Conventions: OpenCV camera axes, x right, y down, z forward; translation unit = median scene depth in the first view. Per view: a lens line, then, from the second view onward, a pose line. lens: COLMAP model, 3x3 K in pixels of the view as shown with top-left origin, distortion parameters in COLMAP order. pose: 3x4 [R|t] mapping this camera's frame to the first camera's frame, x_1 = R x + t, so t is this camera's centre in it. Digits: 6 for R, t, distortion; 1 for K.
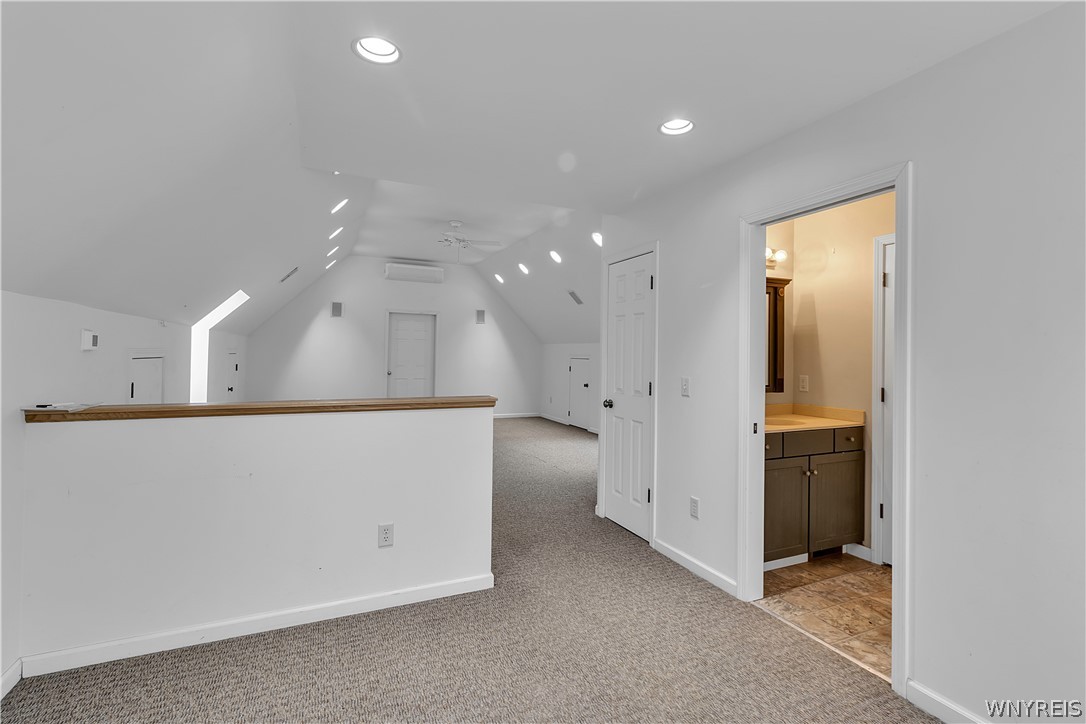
lens RADIAL K [[500.8, 0, 546.2], [0, 500.8, 349.2], [0, 0, 1]] dist [0.003915, 0.000764]
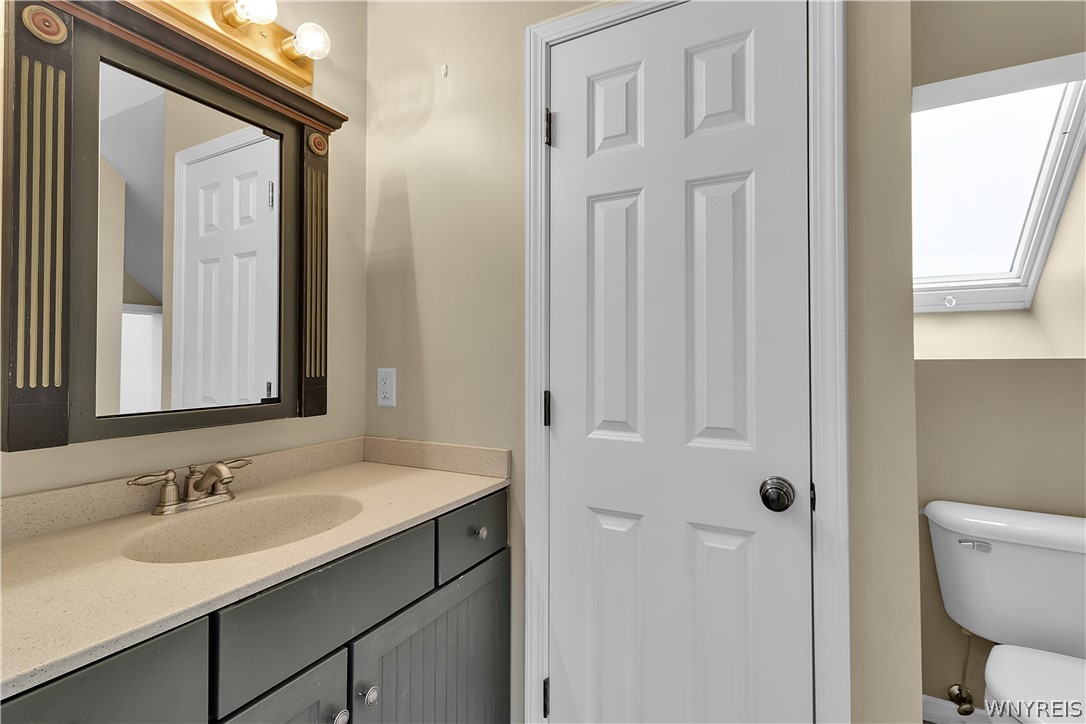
lens RADIAL K [[500.8, 0, 546.2], [0, 500.8, 349.2], [0, 0, 1]] dist [0.003915, 0.000764]
pose [[0.796395, 0.000701, 0.604776, 0.411104], [0.004441, 0.999966, -0.007007, 0.044410], [-0.604761, 0.008267, 0.796364, 0.655559]]
